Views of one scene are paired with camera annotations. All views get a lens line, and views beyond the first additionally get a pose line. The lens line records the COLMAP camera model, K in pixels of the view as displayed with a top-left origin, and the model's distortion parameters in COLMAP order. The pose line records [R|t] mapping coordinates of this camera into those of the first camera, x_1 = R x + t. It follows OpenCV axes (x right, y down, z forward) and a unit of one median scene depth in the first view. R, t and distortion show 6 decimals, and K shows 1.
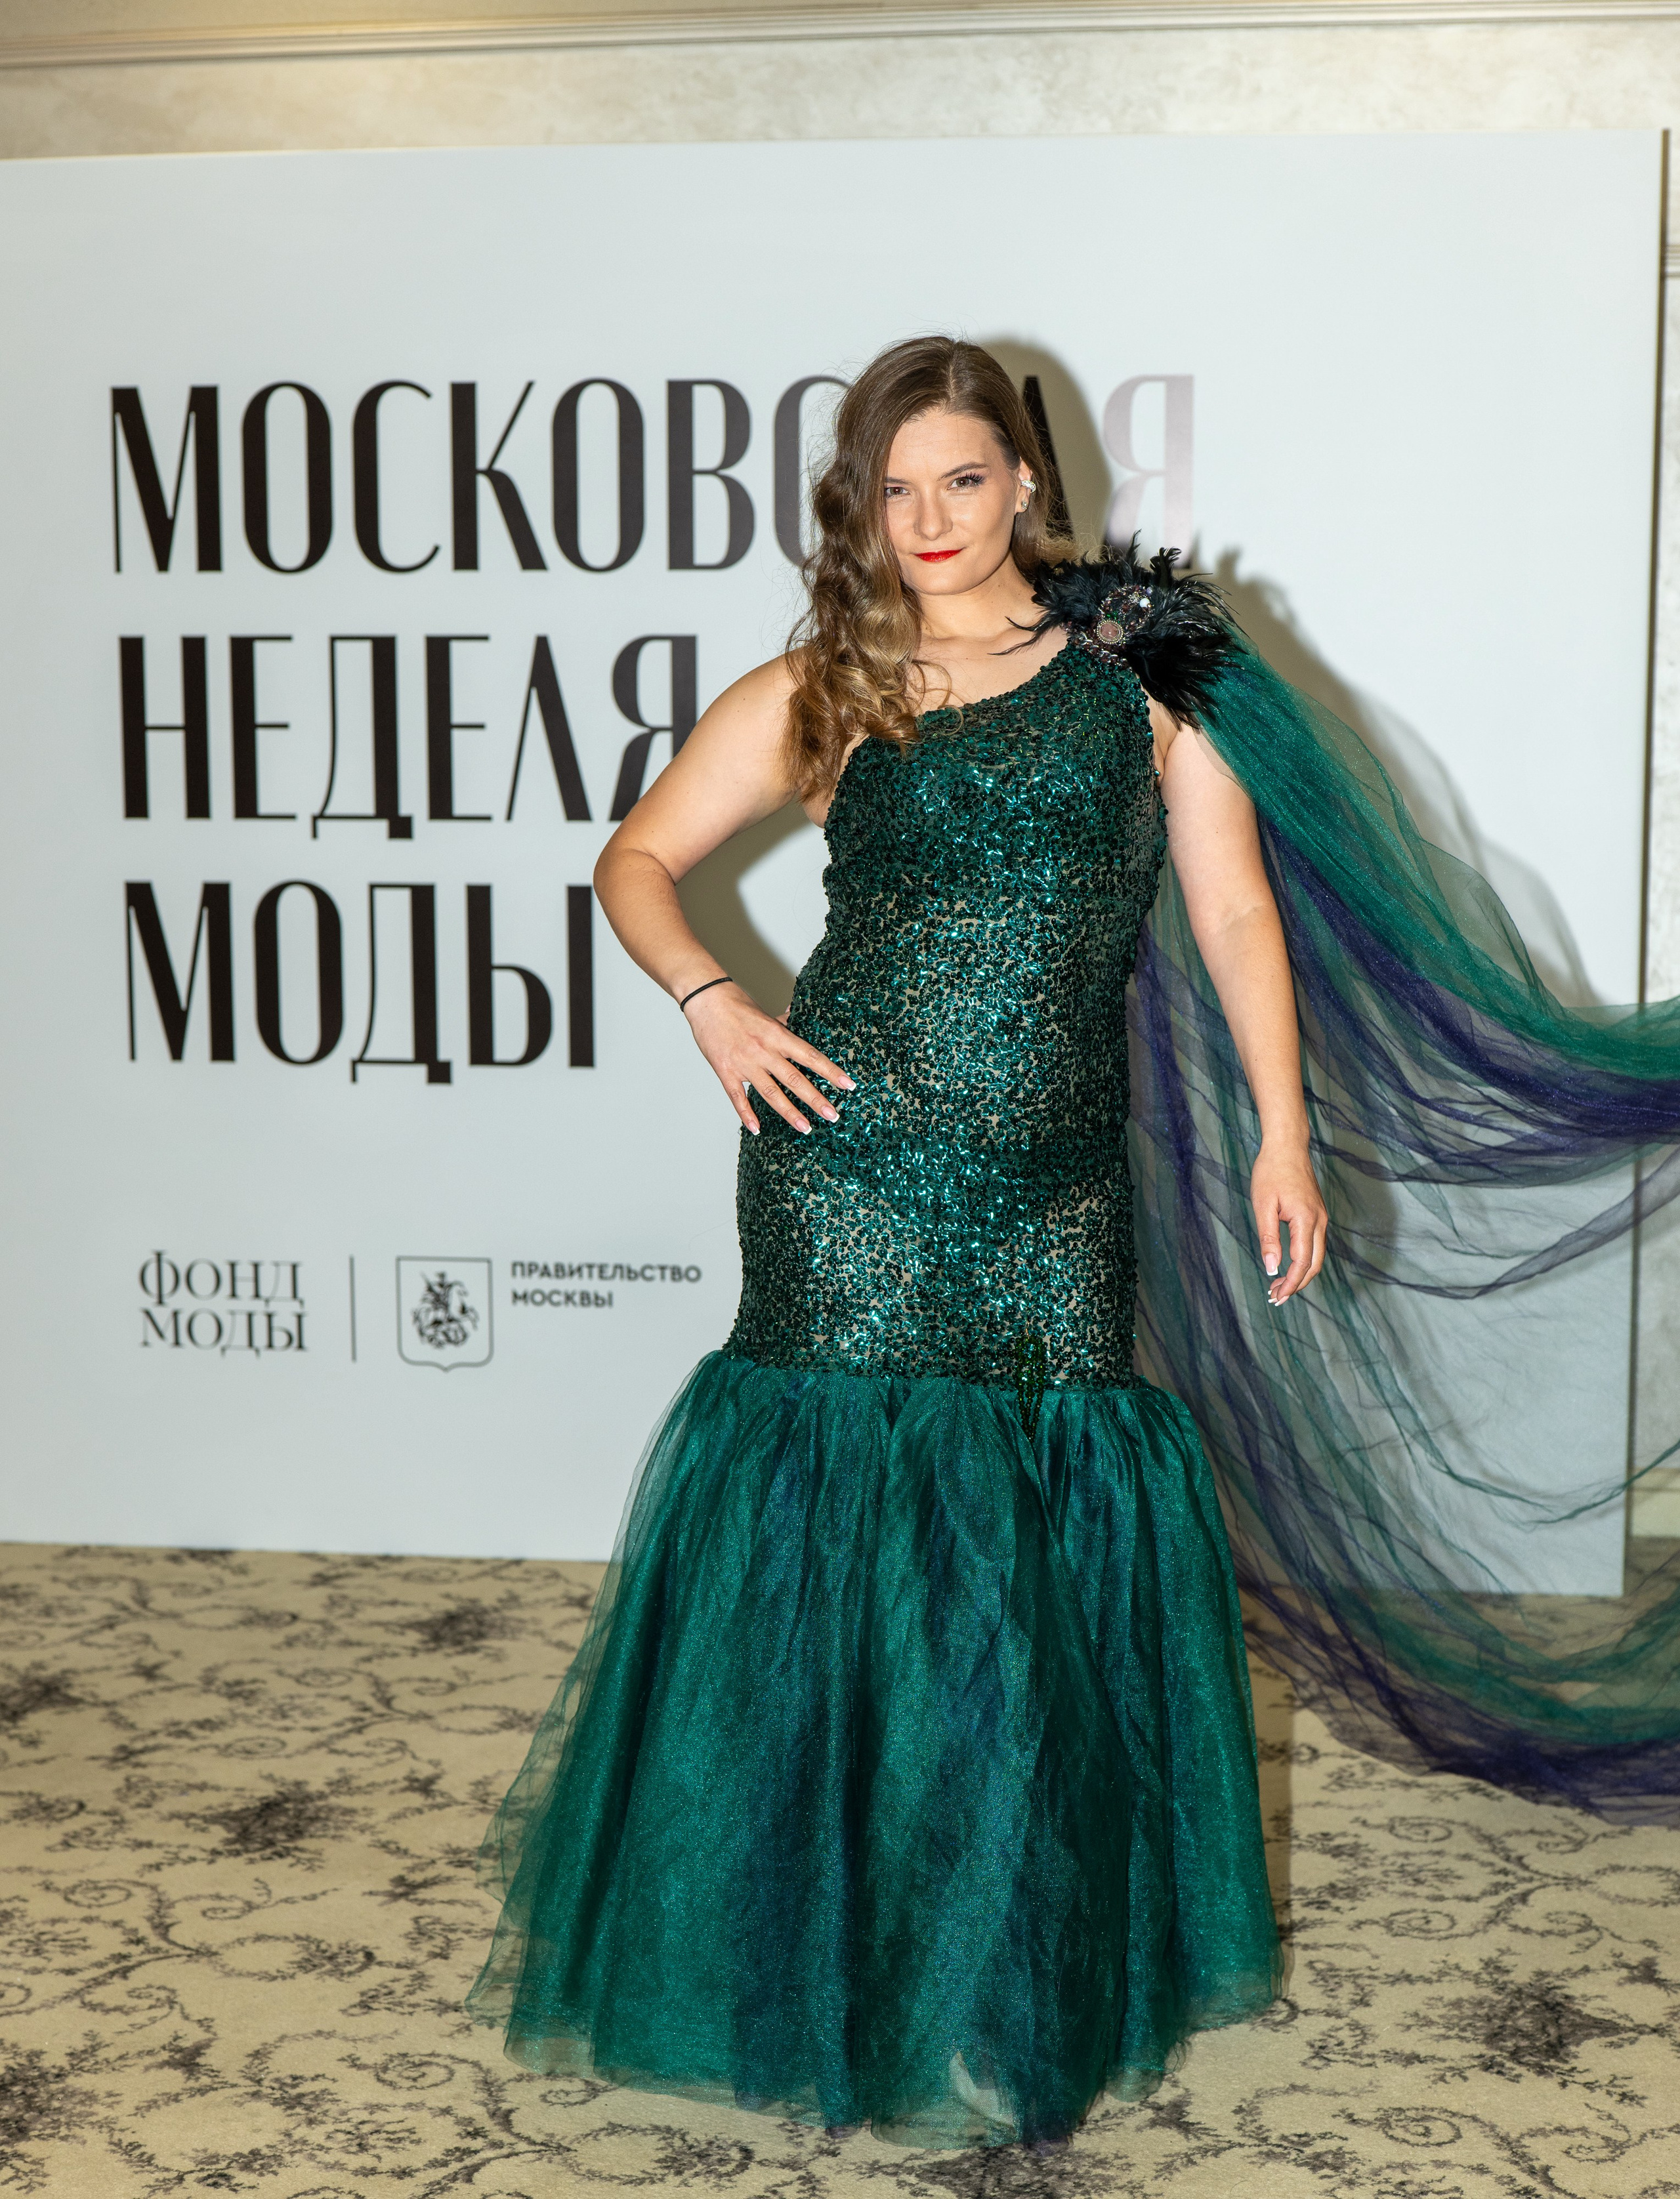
lens RADIAL K [[3710.8, 0, 837.3], [0, 3710.8, 1153.2], [0, 0, 1]] dist [-0.015202, -0.322783]
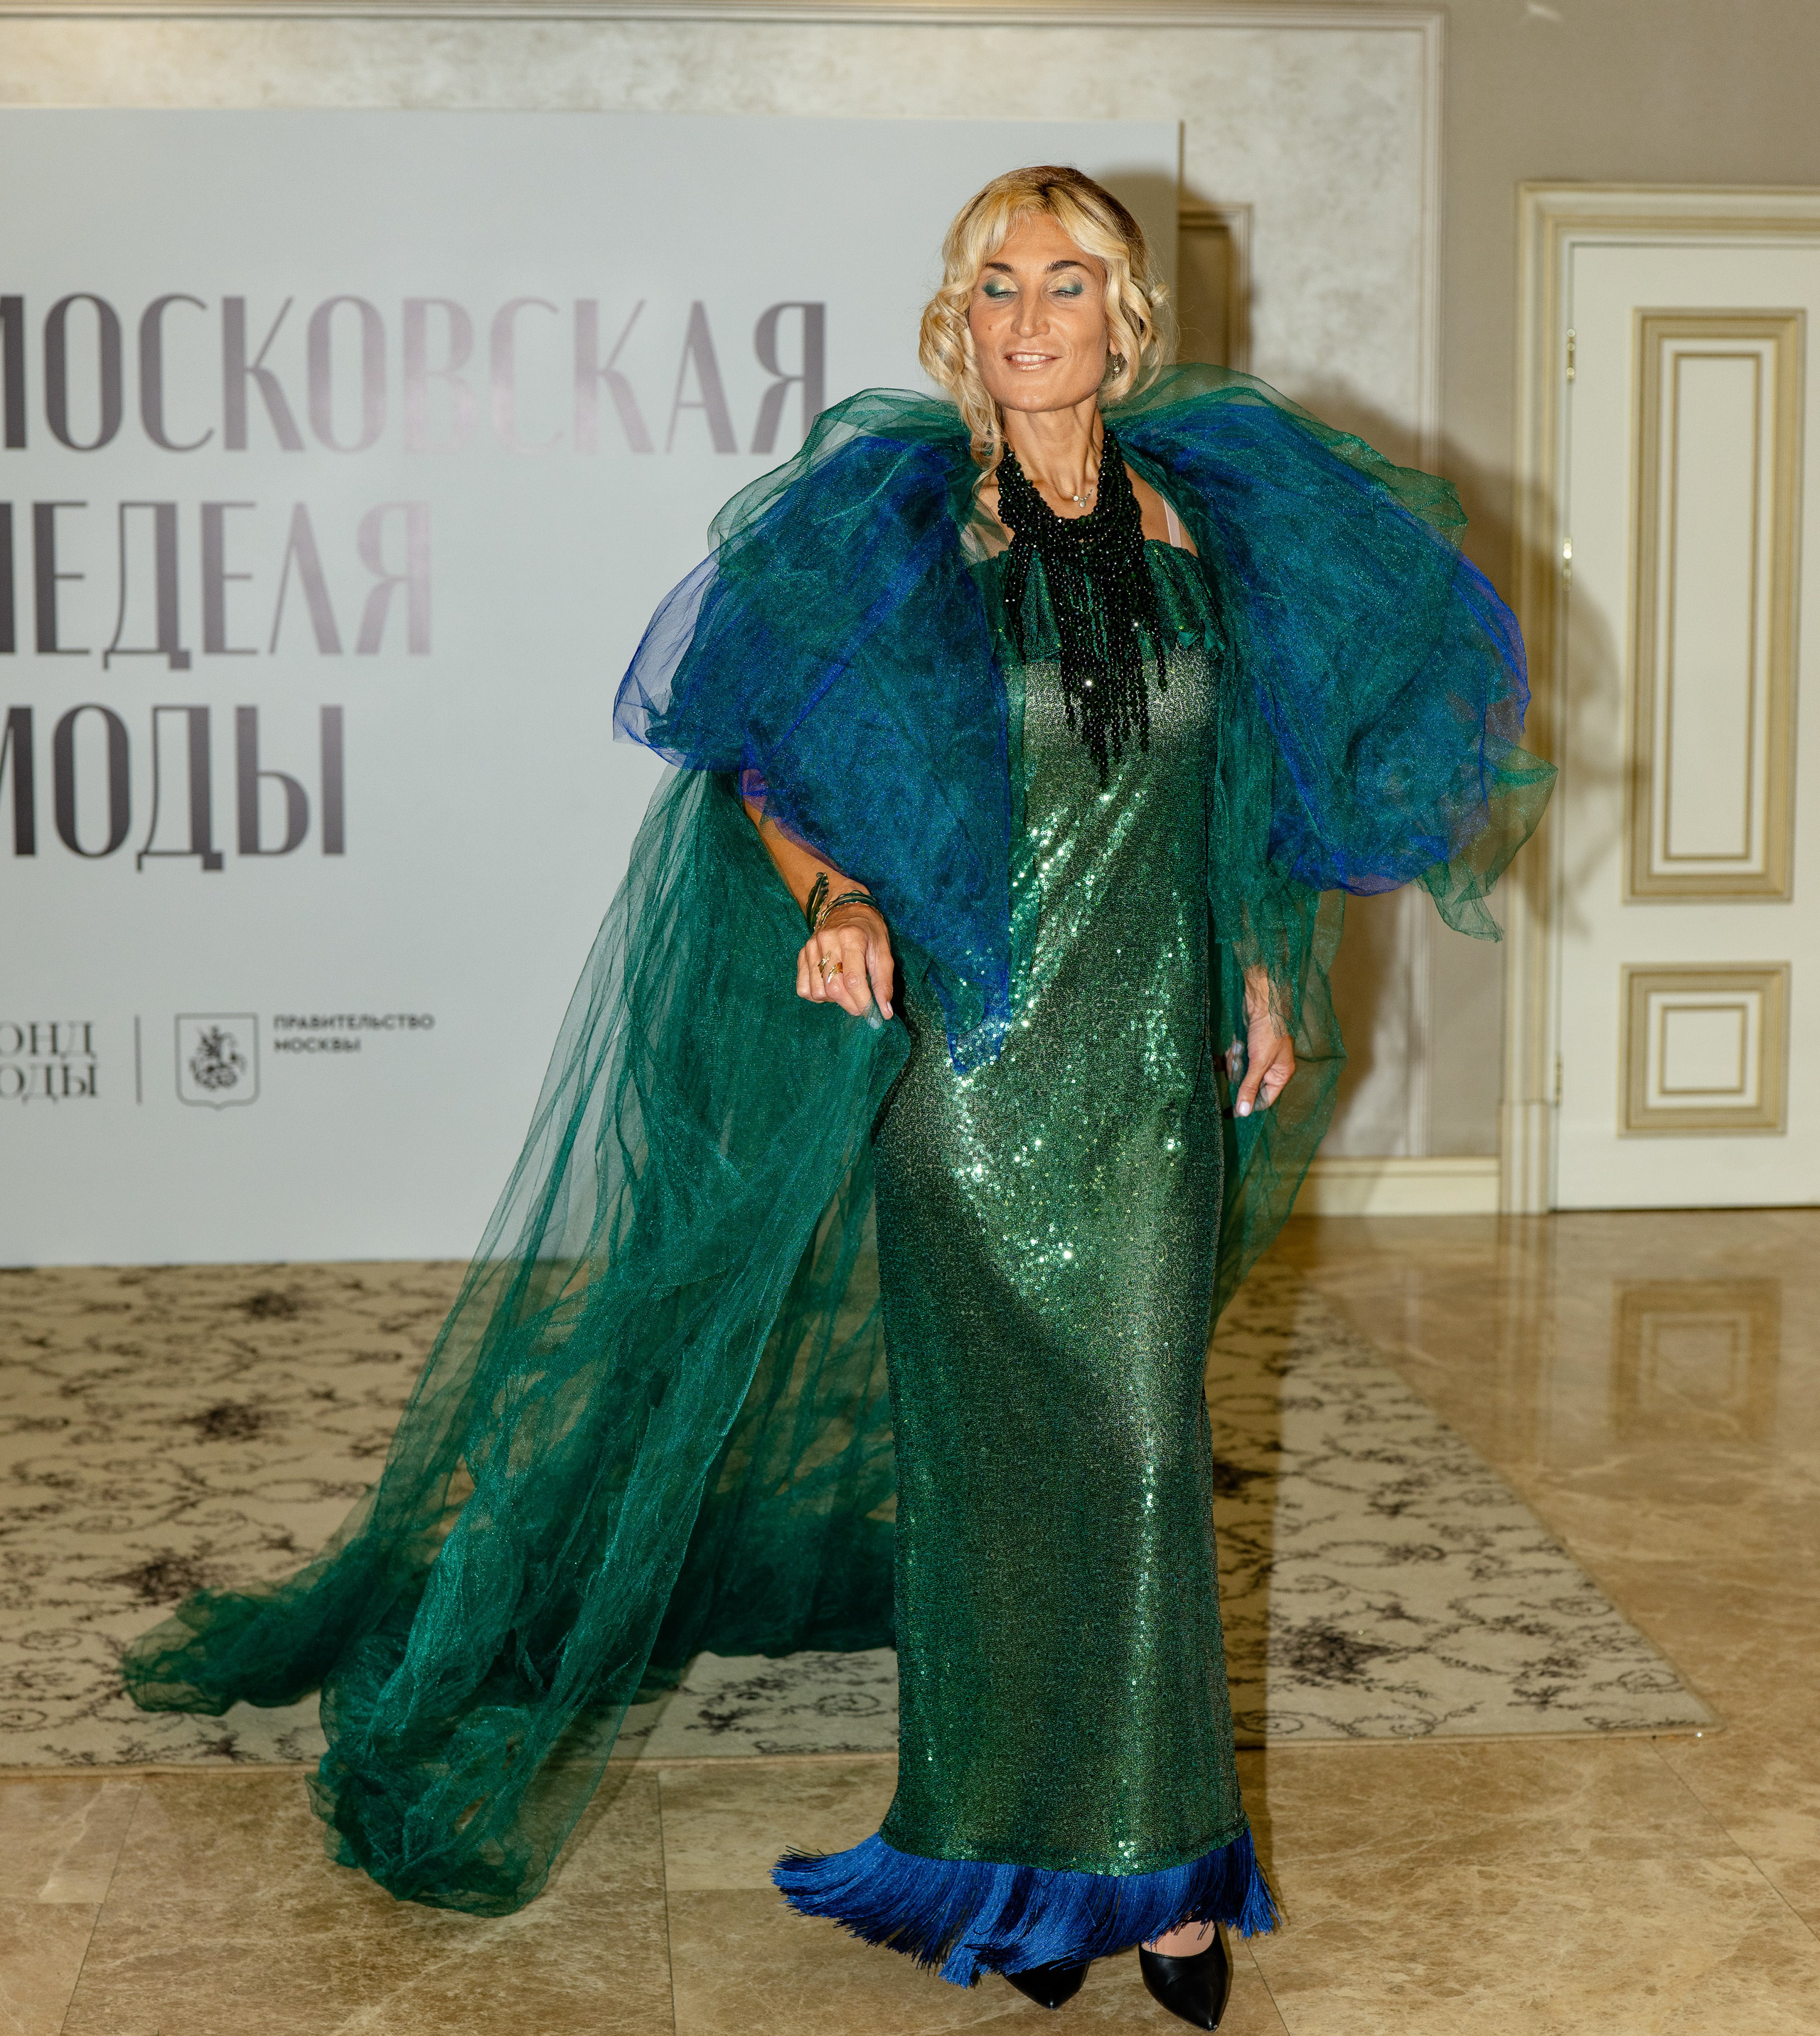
lens RADIAL K [[4061.1, 0, 962.1], [0, 4061.1, 1013.8], [0, 0, 1]] dist [-0.025202, -0.236776]
pose [[0.969065, -0.024989, 0.245538, -0.216632], [0.027181, 0.999615, -0.005539, 0.046354], [-0.245305, 0.012042, 0.969371, -0.382402]]
